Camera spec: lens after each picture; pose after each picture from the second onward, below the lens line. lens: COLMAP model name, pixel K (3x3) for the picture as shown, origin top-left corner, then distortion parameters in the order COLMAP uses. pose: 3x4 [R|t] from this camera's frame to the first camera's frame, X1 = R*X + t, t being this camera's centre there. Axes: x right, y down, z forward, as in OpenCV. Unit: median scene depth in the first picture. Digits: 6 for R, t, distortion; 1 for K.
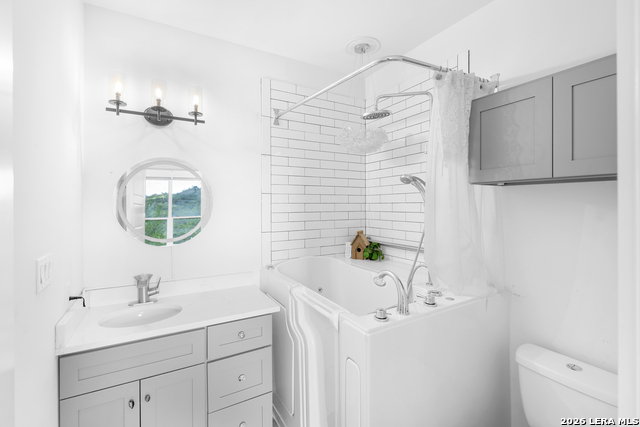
lens RADIAL K [[287.2, 0, 323.1], [0, 287.2, 208.6], [0, 0, 1]] dist [0.002852, 0.002580]
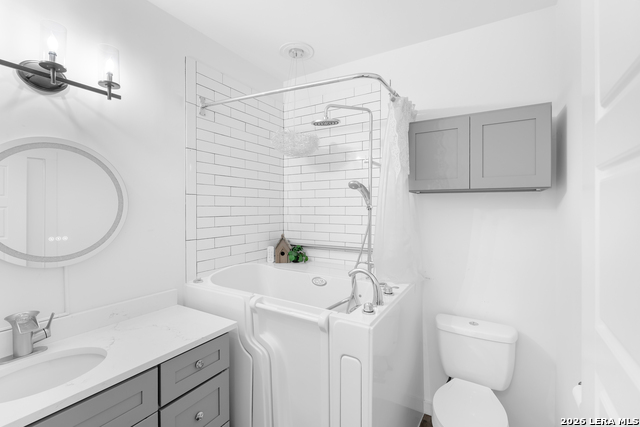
lens RADIAL K [[287.2, 0, 323.8], [0, 287.2, 212.3], [0, 0, 1]] dist [0.002852, 0.002580]
pose [[0.877129, -0.003028, 0.480246, -0.313201], [0.002799, 0.999995, 0.001194, 0.000800], [-0.480248, 0.000297, 0.877133, 0.081627]]
